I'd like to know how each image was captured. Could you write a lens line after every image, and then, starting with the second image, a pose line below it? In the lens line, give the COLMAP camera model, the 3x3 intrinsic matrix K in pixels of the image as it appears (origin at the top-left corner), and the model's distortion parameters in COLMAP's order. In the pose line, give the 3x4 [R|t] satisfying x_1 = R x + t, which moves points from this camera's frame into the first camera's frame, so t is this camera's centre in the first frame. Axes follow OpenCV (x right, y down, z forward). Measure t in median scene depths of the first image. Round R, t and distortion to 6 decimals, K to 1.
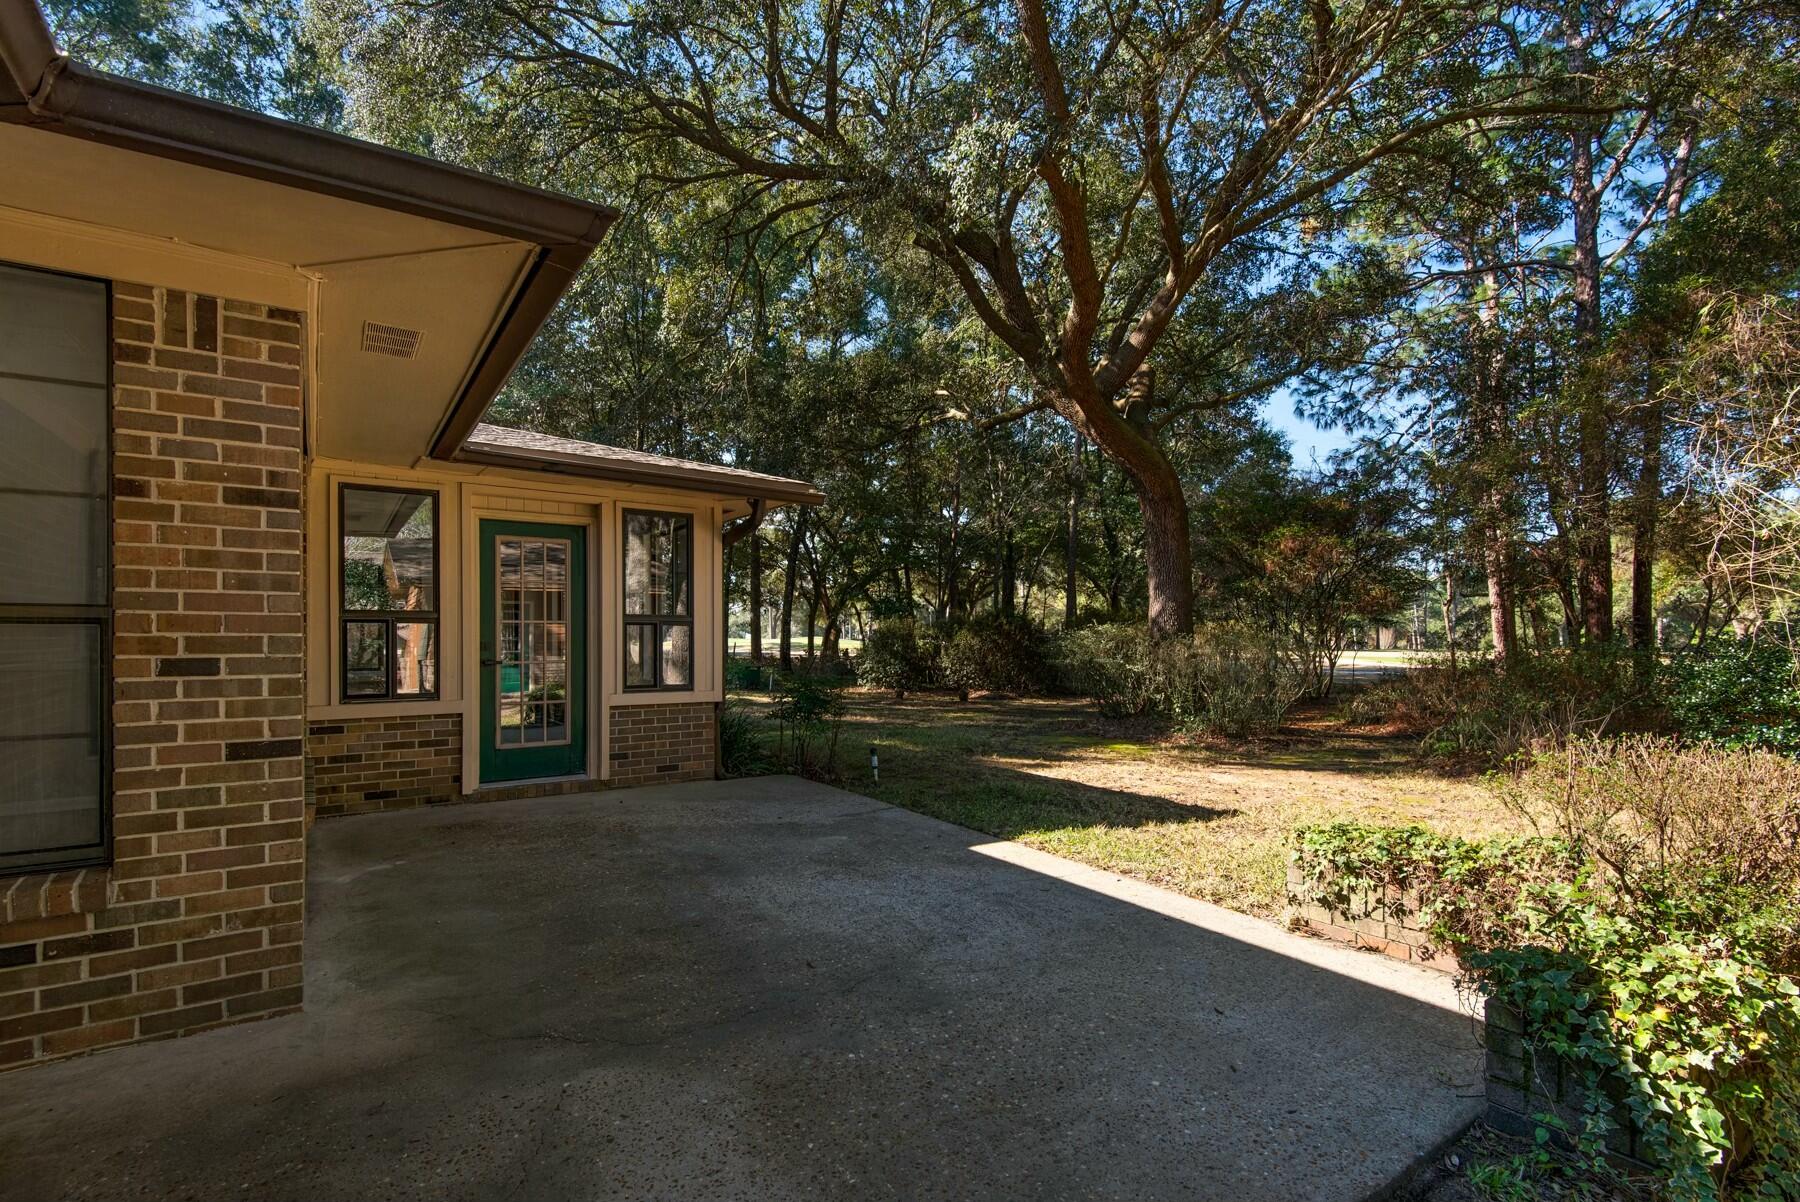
lens RADIAL K [[837.2, 0, 889.0], [0, 837.2, 637.4], [0, 0, 1]] dist [0.014646, -0.002584]
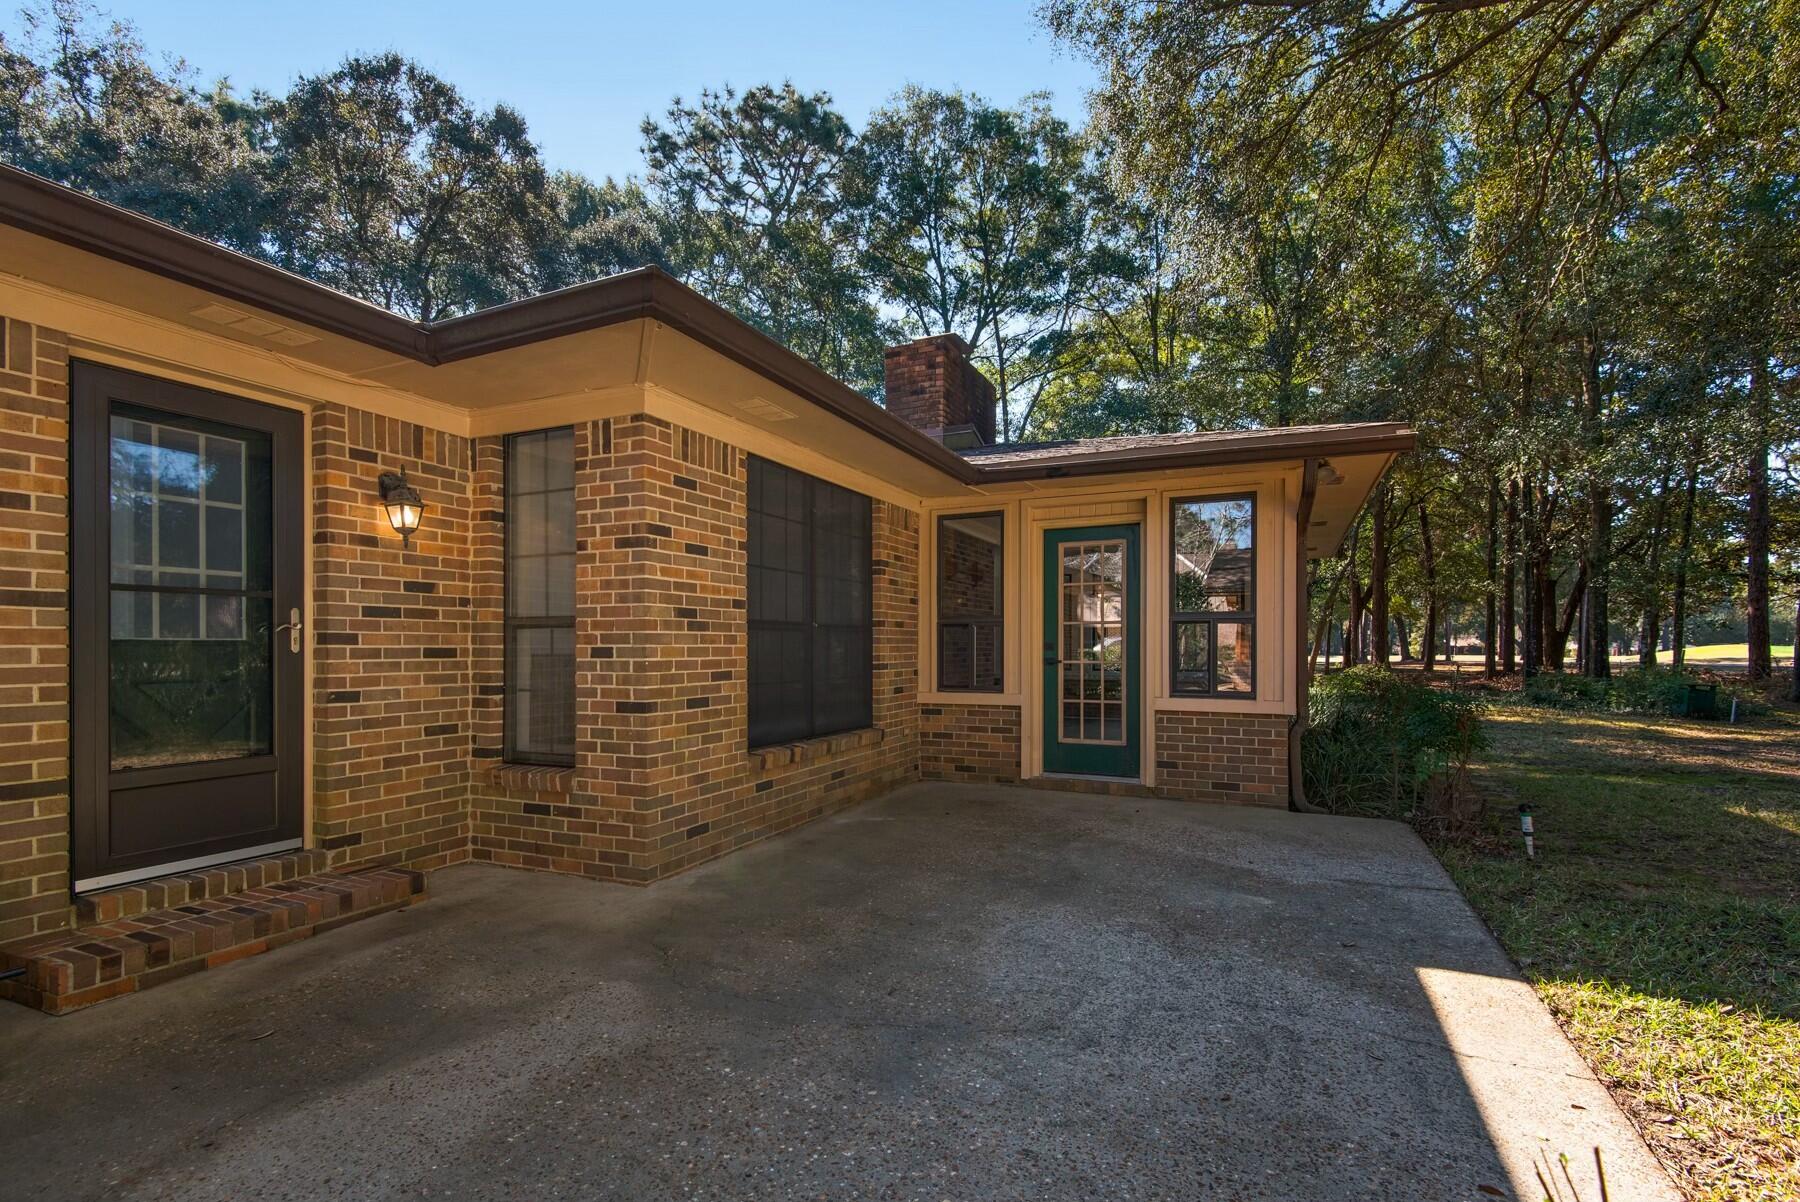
lens RADIAL K [[837.2, 0, 896.7], [0, 837.2, 646.6], [0, 0, 1]] dist [0.014646, -0.002584]
pose [[0.522658, 0.005161, -0.852527, 0.415762], [-0.002606, 0.999987, 0.004456, 0.007617], [0.852538, -0.000107, 0.522665, 0.322125]]
